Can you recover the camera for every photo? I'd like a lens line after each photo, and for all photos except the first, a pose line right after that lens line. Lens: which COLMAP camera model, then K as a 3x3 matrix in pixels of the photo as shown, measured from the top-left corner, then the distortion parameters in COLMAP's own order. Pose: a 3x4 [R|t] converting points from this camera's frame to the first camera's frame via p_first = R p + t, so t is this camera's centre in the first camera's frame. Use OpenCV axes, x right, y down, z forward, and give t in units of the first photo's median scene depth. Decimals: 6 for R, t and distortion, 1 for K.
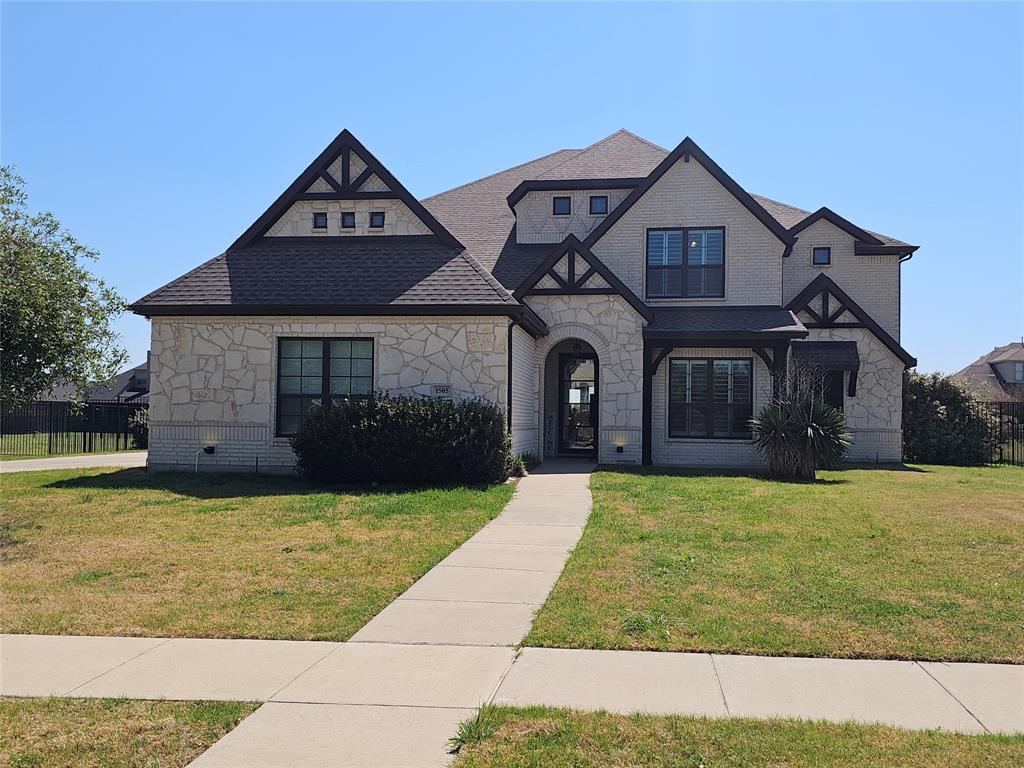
lens RADIAL K [[970.3, 0, 512.0], [0, 970.3, 384.0], [0, 0, 1]] dist [0.055455, -0.012184]
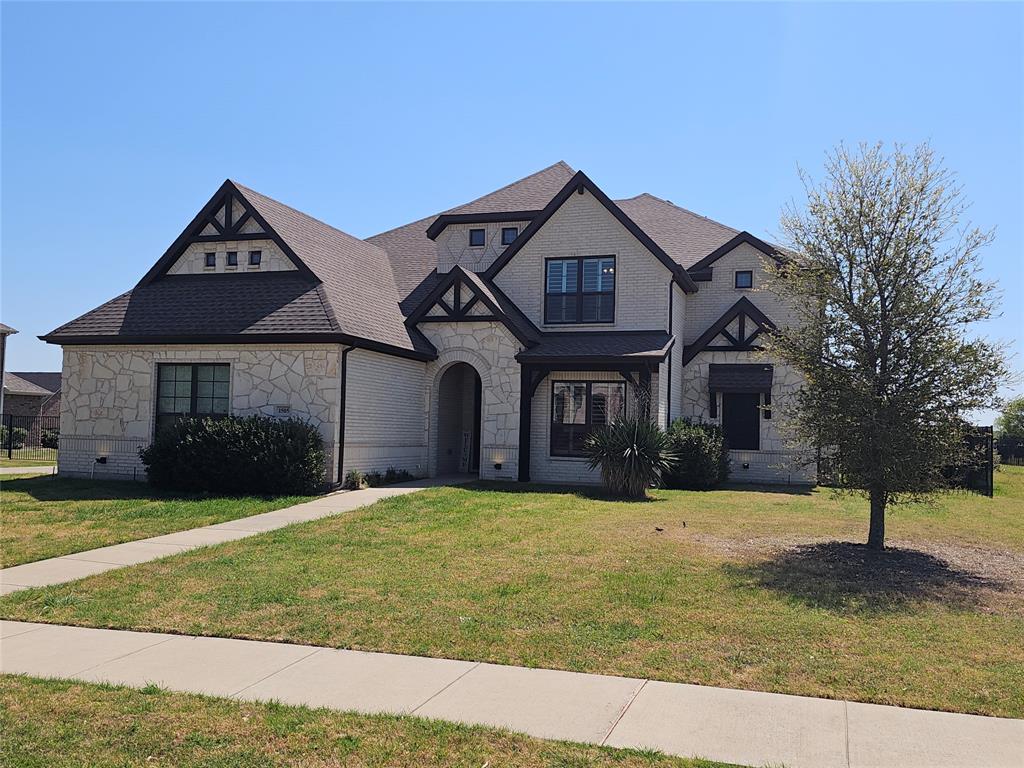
lens RADIAL K [[970.3, 0, 512.0], [0, 970.3, 384.0], [0, 0, 1]] dist [0.055455, -0.012184]
pose [[0.982673, 0.002303, -0.185334, 0.360297], [-0.005550, 0.999840, -0.017003, -0.005562], [0.185265, 0.017737, 0.982528, -0.049923]]
